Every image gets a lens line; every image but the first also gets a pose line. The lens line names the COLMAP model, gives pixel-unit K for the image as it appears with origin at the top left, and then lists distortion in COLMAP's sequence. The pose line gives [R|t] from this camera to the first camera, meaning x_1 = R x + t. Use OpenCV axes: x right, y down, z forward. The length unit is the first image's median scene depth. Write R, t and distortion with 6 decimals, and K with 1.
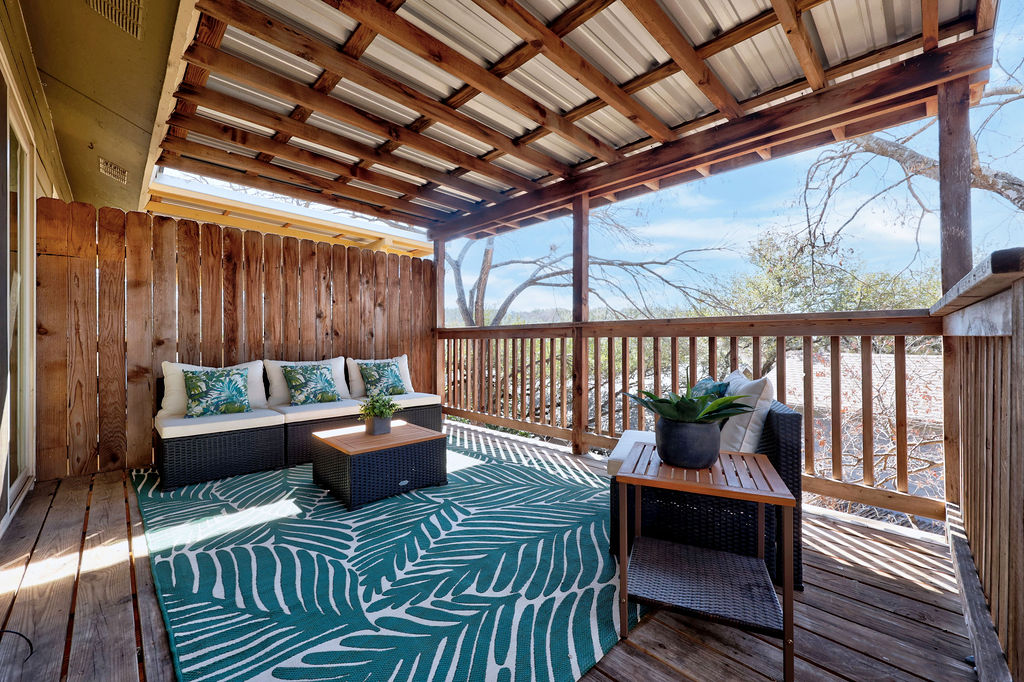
lens RADIAL K [[397.5, 0, 512.0], [0, 397.5, 341.0], [0, 0, 1]] dist [-0.001218, -0.000053]
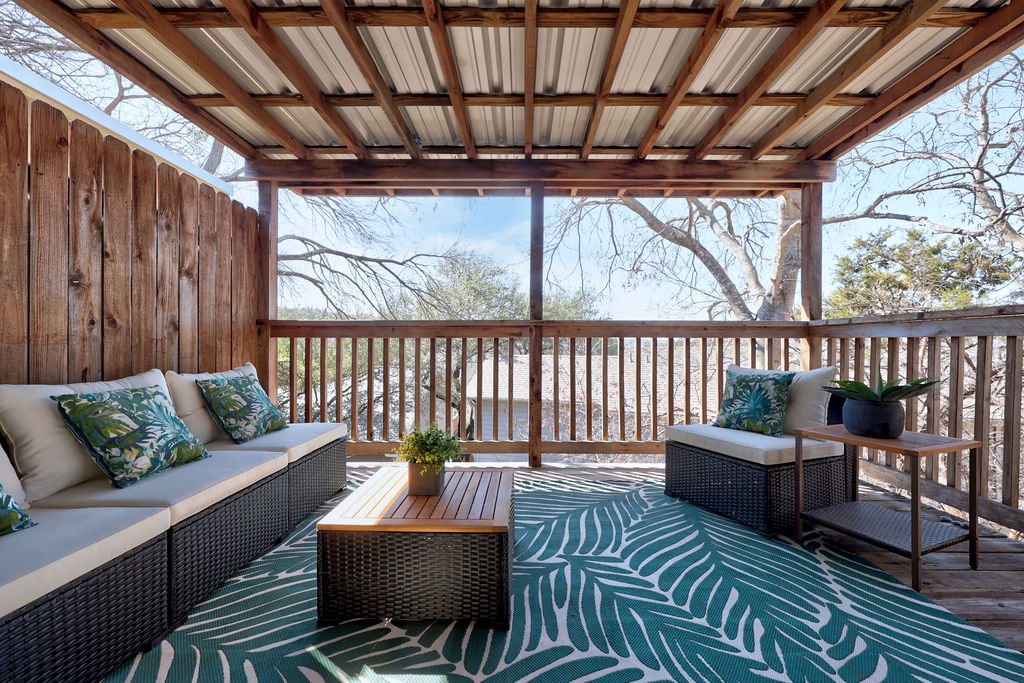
lens RADIAL K [[417.6, 0, 512.0], [0, 417.6, 341.5], [0, 0, 1]] dist [-0.003049, -0.000126]
pose [[0.710669, 0.007399, 0.703487, -0.702354], [-0.001713, 0.999960, -0.008787, 0.012474], [-0.703524, 0.005039, 0.710653, 0.473292]]
